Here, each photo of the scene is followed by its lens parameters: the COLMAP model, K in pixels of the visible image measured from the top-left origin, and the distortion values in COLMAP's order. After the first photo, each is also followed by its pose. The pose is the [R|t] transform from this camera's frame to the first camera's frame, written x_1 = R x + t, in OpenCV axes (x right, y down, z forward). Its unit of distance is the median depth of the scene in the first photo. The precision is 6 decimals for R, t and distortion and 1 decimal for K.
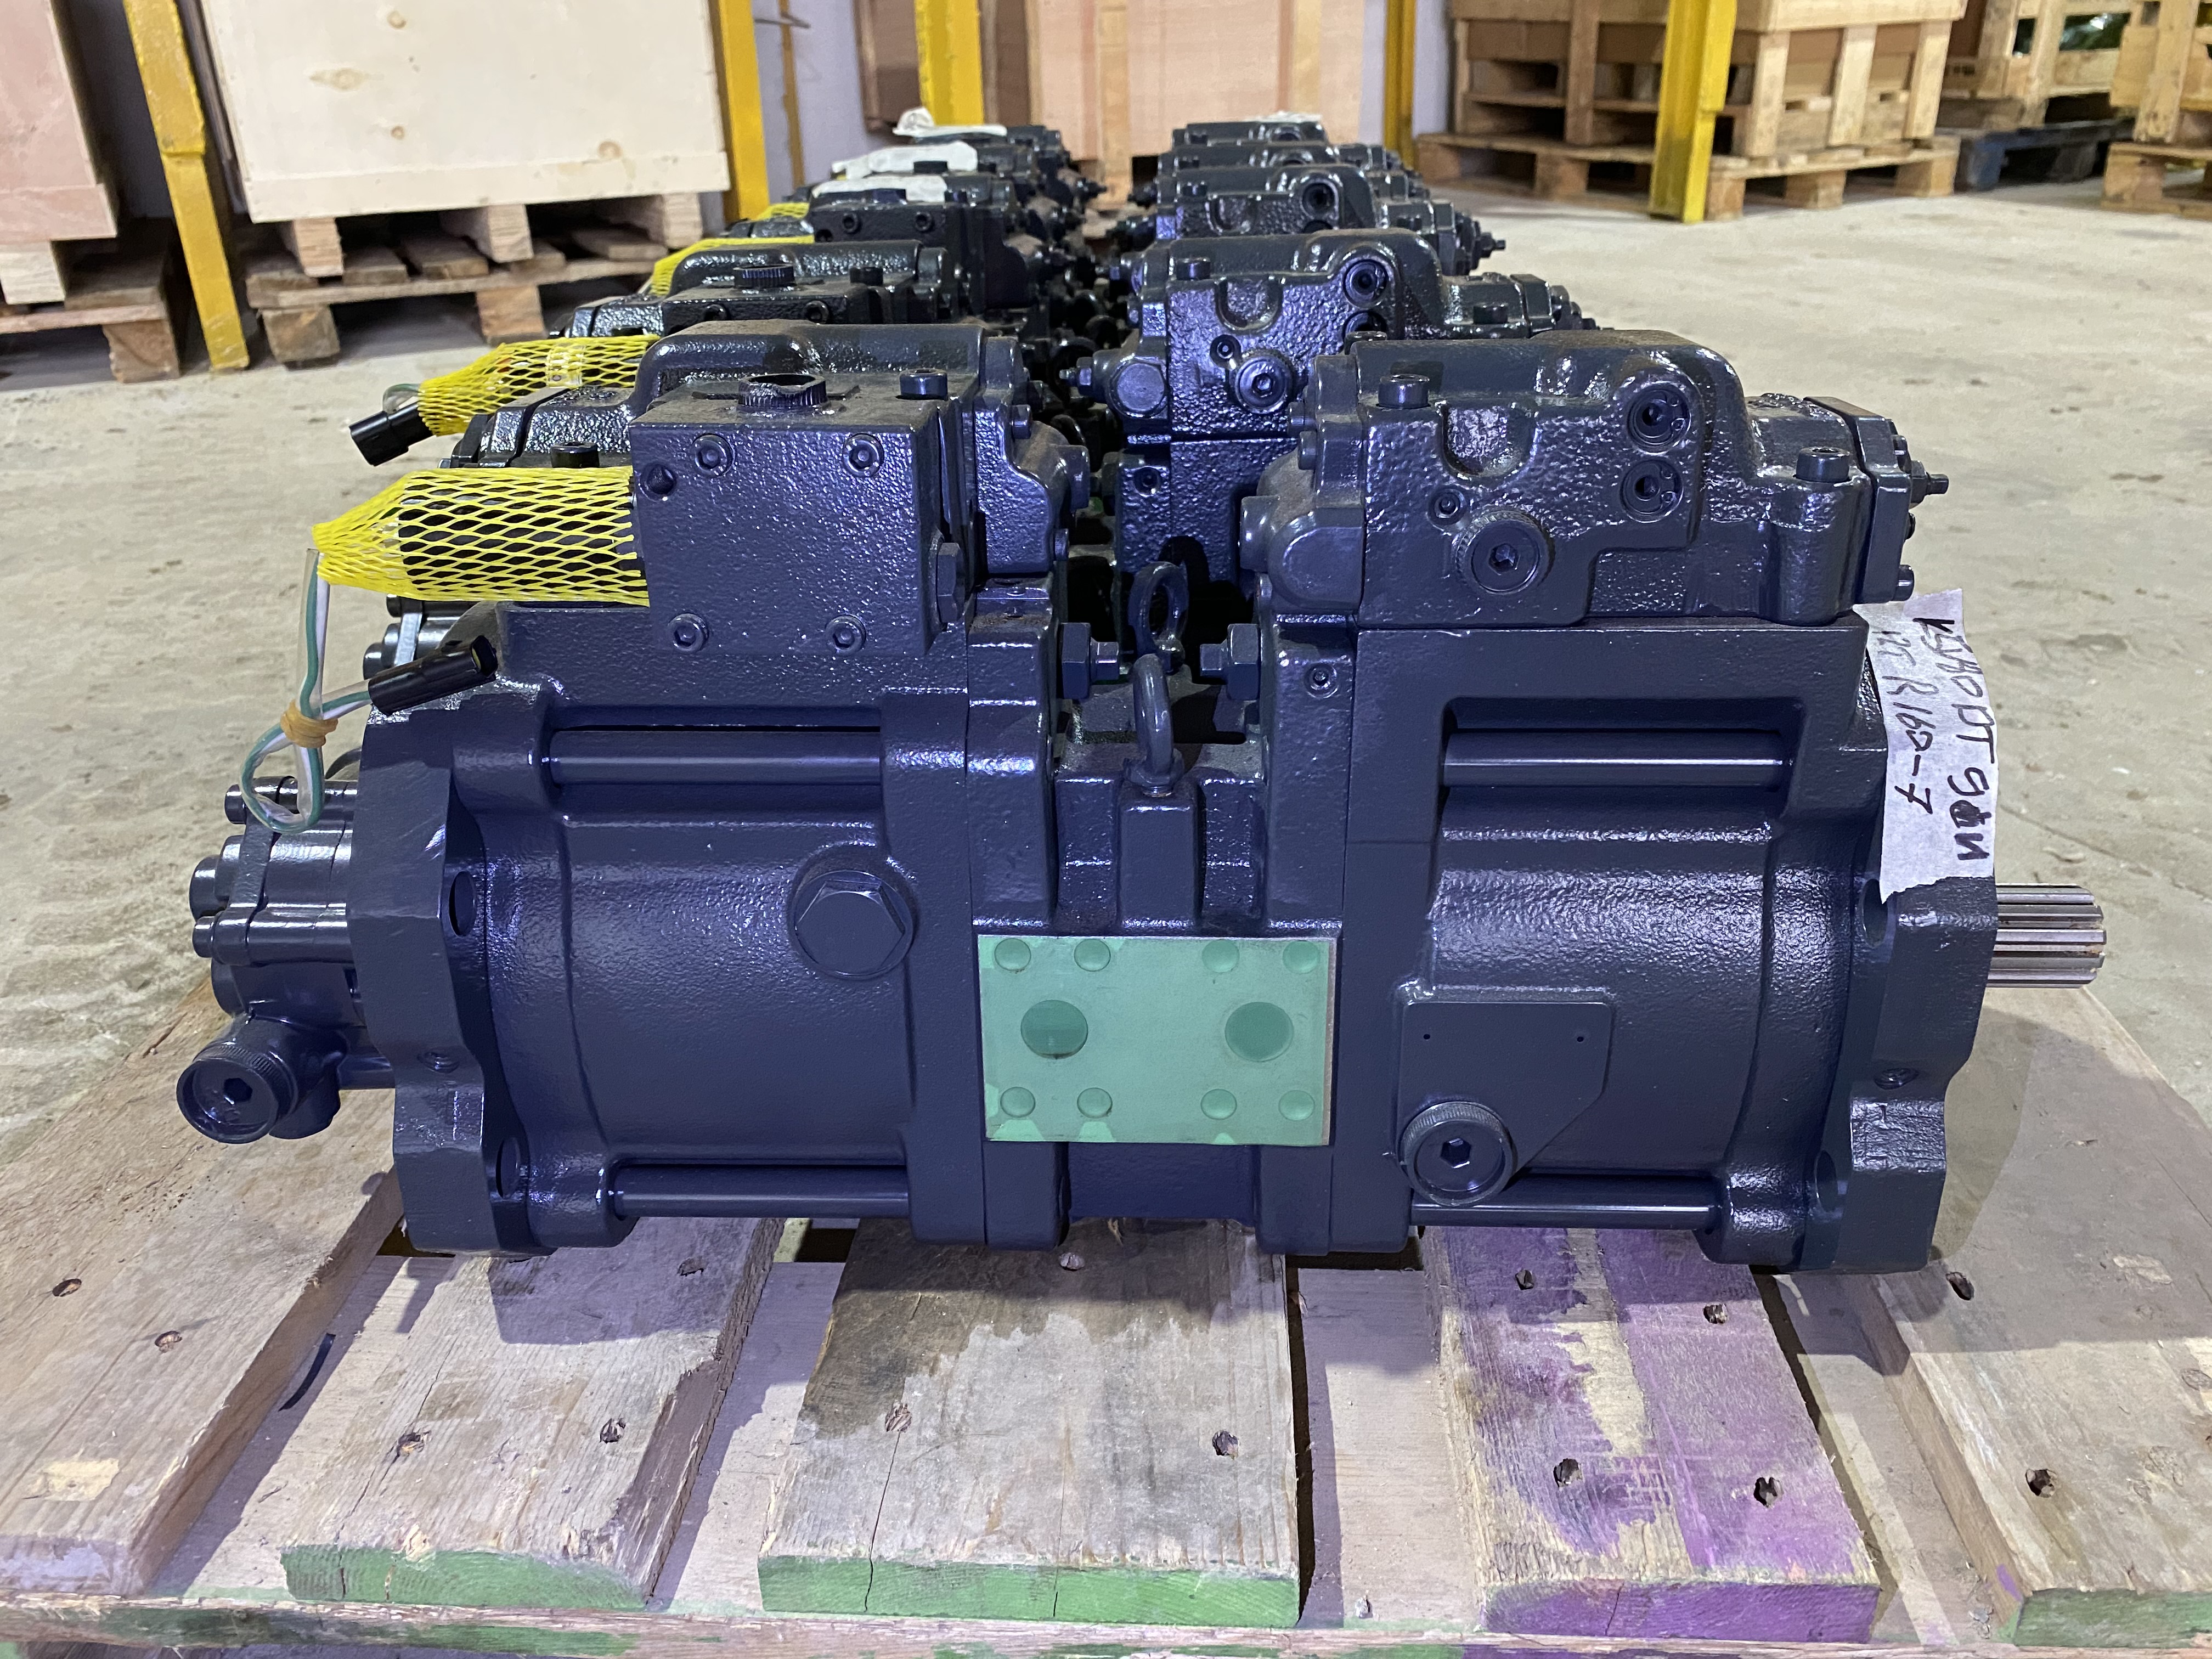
lens RADIAL K [[1740.7, 0, 1106.0], [0, 1740.7, 829.5], [0, 0, 1]] dist [0.007757, 0.003856]
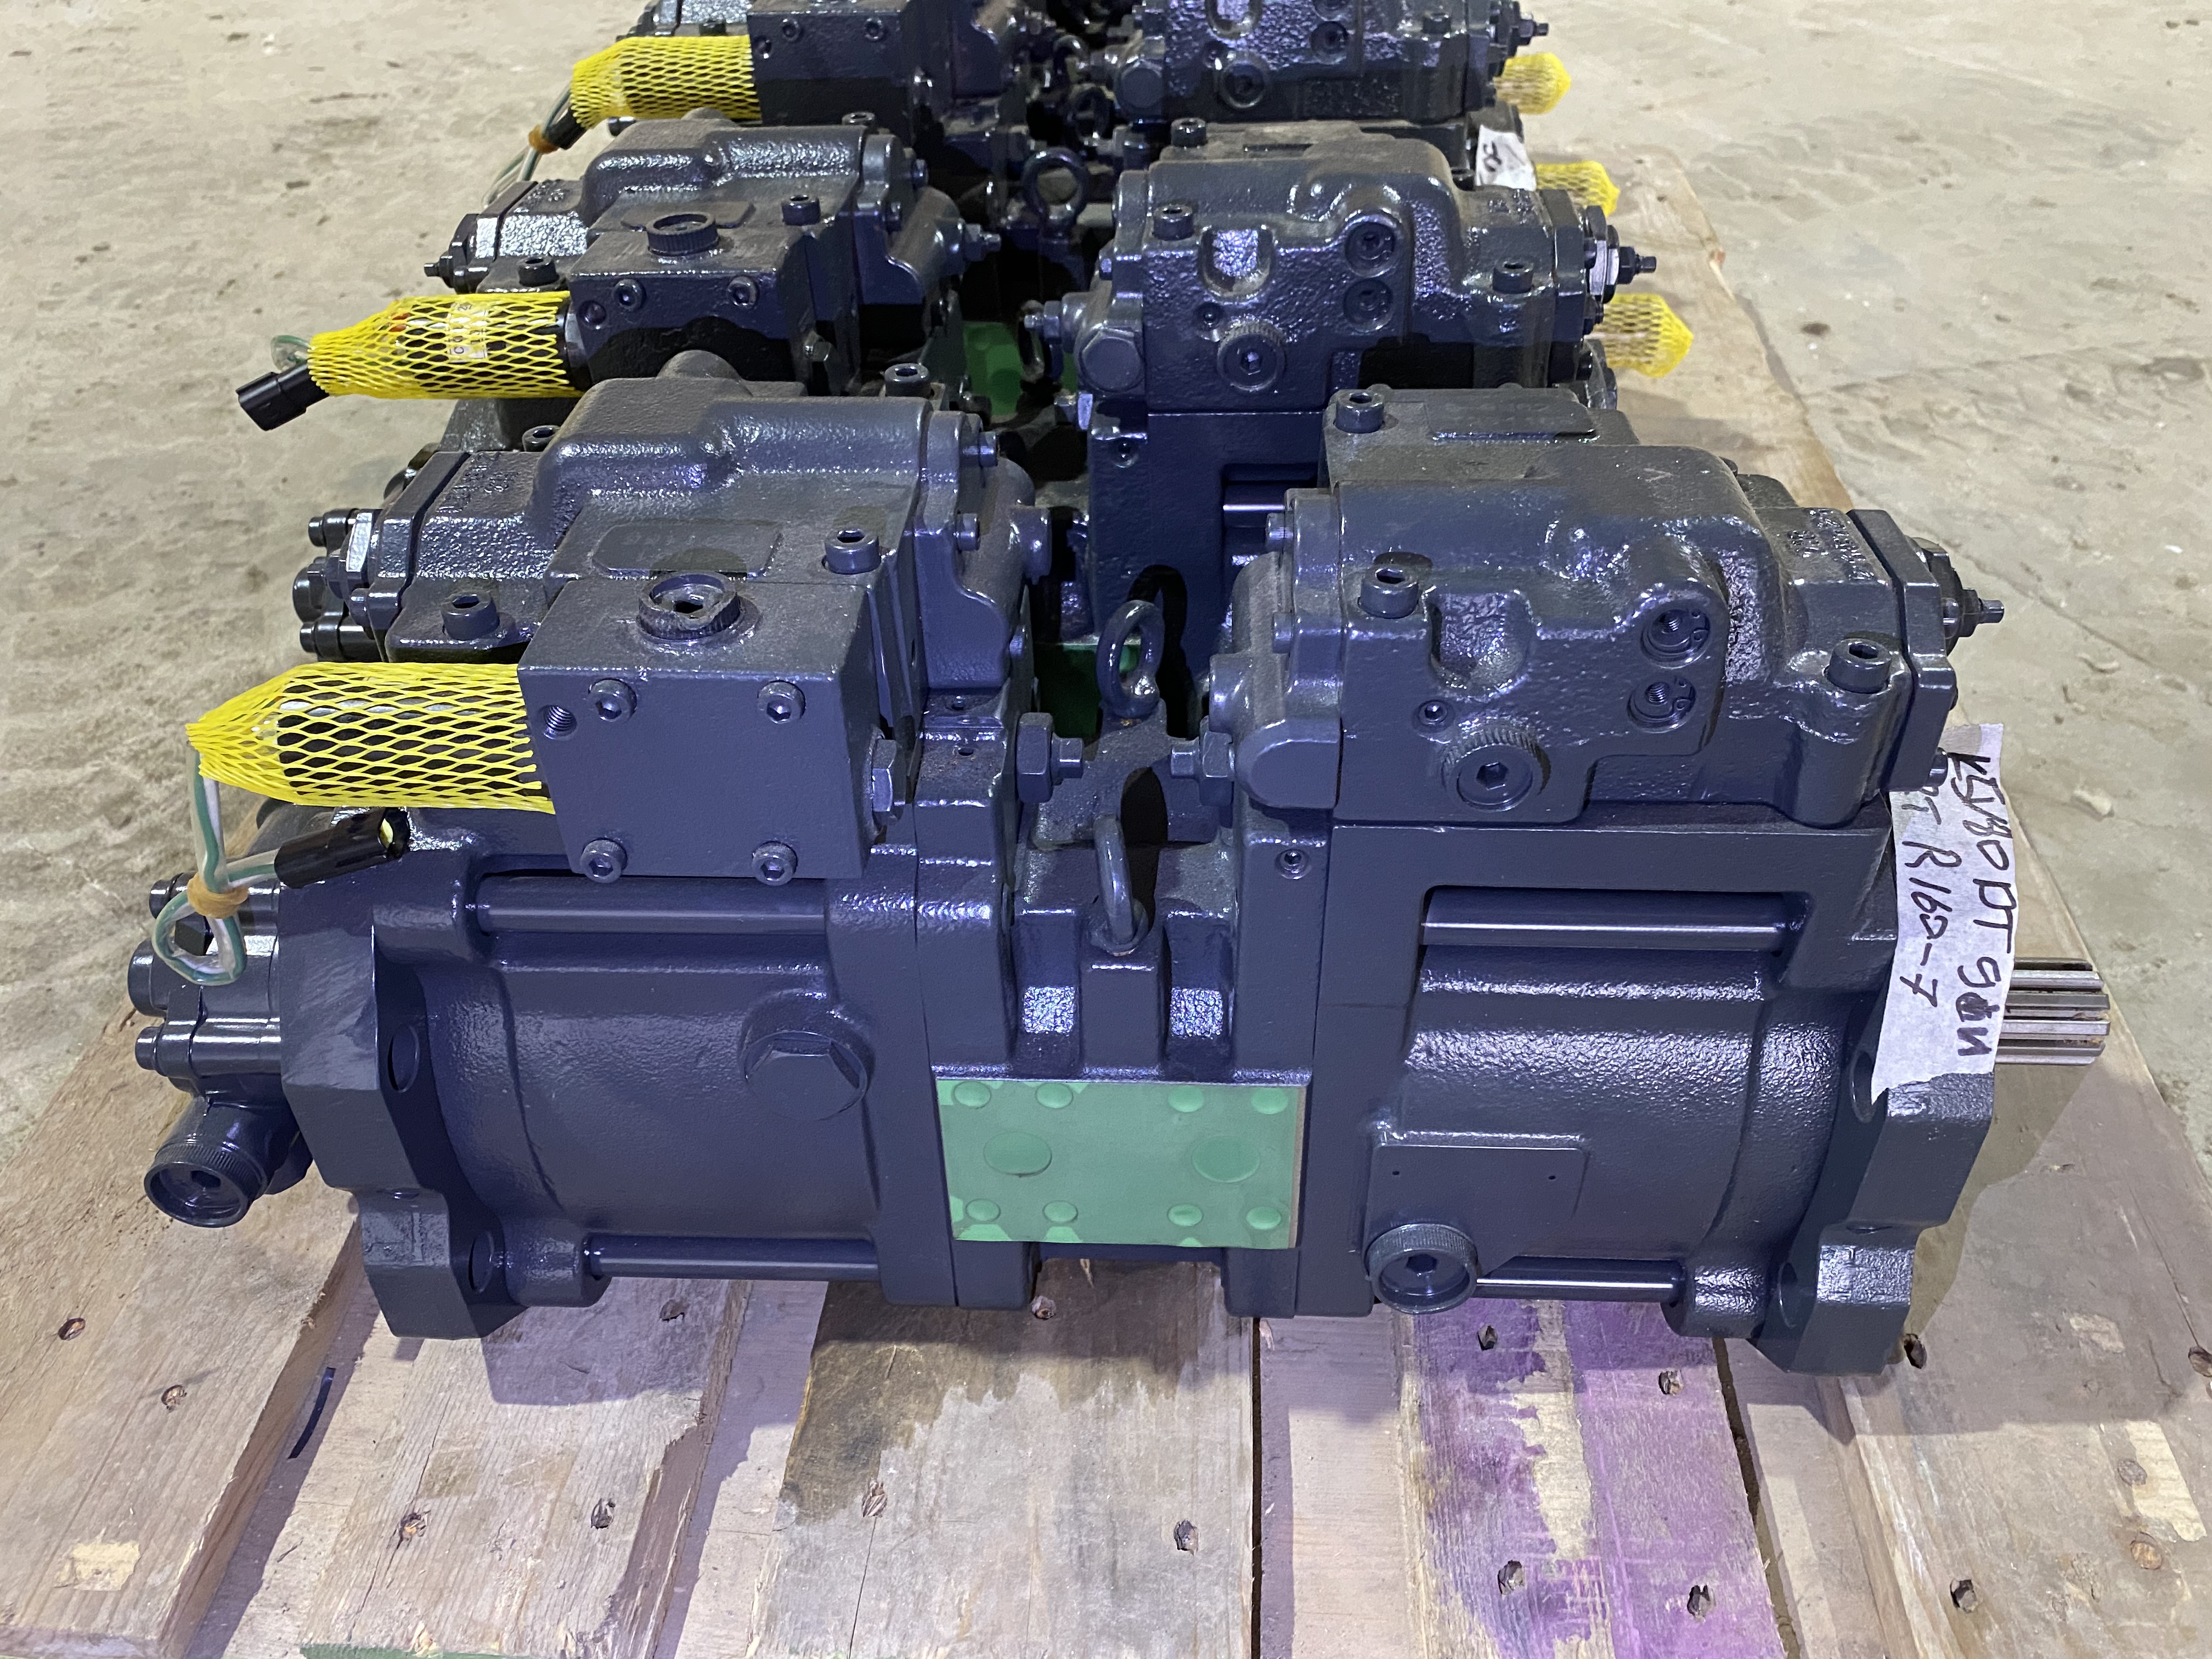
lens RADIAL K [[1734.0, 0, 1102.4], [0, 1734.0, 831.8], [0, 0, 1]] dist [0.012062, -0.003886]
pose [[0.999917, -0.001988, -0.012759, 0.030404], [0.005310, 0.963982, 0.265914, -0.313218], [0.011771, -0.265960, 0.963912, 0.099853]]
